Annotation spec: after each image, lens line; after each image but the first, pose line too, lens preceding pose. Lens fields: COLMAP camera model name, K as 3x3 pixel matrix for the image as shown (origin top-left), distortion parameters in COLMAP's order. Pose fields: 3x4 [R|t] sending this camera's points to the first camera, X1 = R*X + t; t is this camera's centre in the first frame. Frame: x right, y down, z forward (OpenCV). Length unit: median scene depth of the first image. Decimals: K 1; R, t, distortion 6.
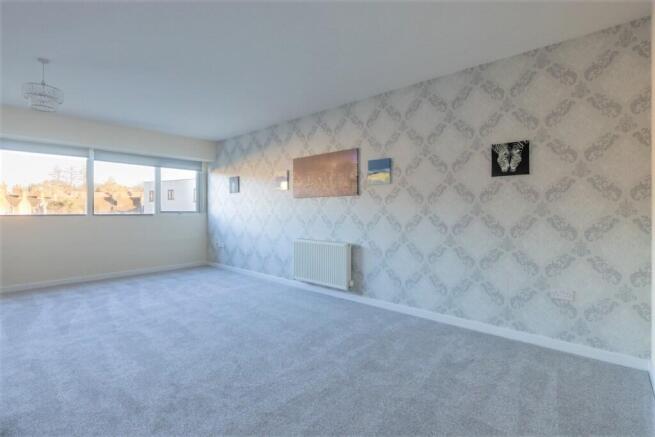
lens RADIAL K [[311.3, 0, 323.4], [0, 311.3, 211.5], [0, 0, 1]] dist [-0.002873, -0.000089]
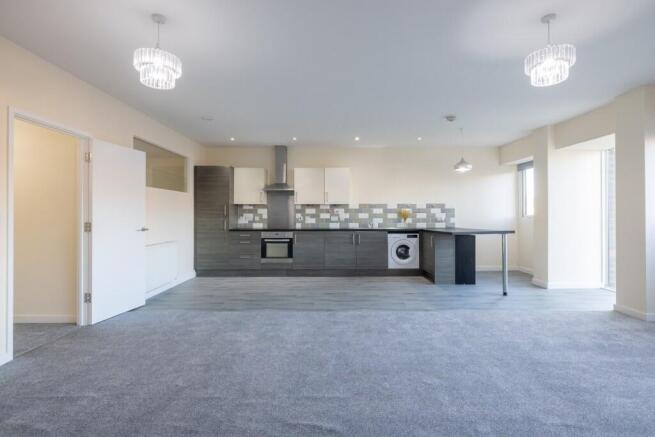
lens RADIAL K [[311.3, 0, 323.4], [0, 311.3, 211.5], [0, 0, 1]] dist [-0.002873, -0.000089]
pose [[-0.752263, -0.004008, -0.658851, 0.012712], [0.001010, 0.999973, -0.007237, -0.003157], [0.658862, -0.006109, -0.752239, 0.747491]]
